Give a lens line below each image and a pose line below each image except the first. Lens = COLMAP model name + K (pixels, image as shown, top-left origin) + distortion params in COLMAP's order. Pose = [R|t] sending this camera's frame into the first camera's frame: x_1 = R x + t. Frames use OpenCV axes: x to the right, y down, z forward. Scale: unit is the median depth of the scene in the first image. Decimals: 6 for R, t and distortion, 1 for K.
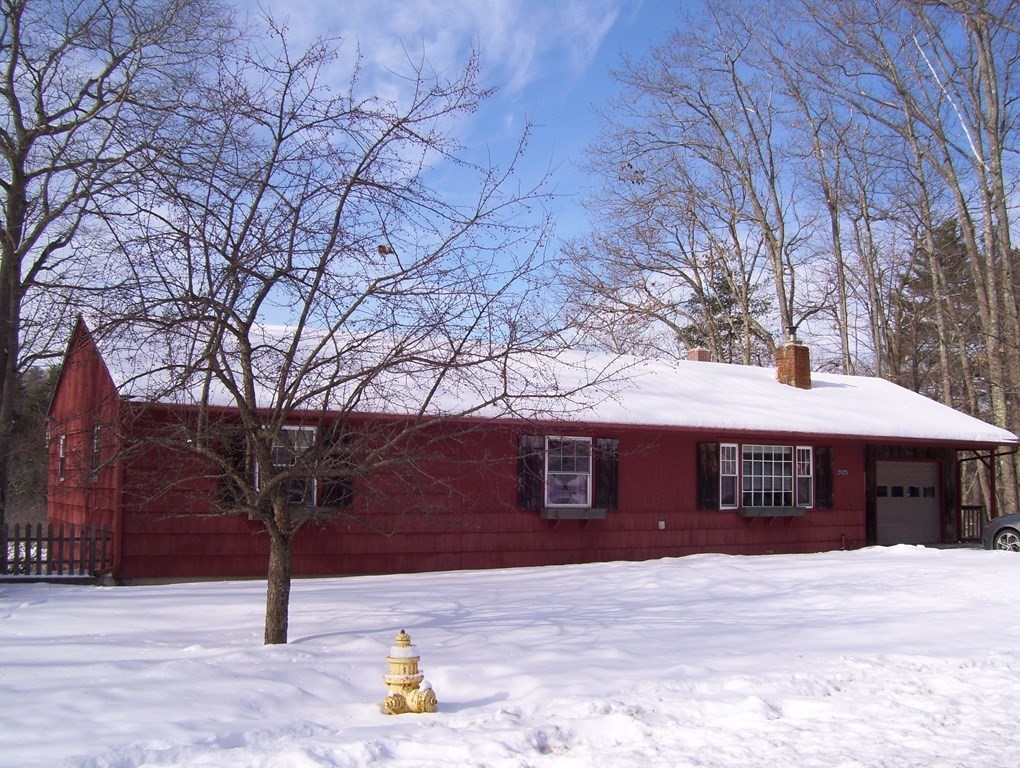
lens RADIAL K [[1072.8, 0, 510.0], [0, 1072.8, 384.0], [0, 0, 1]] dist [-0.183151, 0.125305]
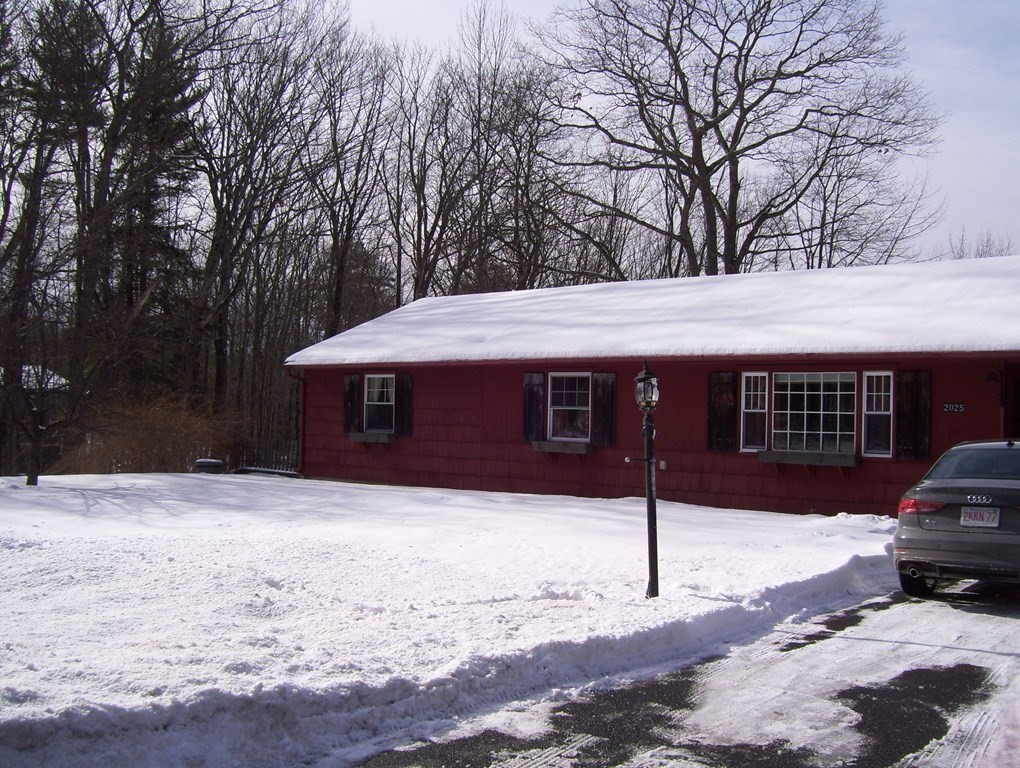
lens RADIAL K [[1072.8, 0, 510.0], [0, 1072.8, 384.0], [0, 0, 1]] dist [-0.183151, 0.125305]
pose [[0.329871, -0.026554, -0.943653, 0.929660], [0.074596, 0.997212, -0.001985, 0.053376], [0.941074, -0.069738, 0.330932, 0.559110]]
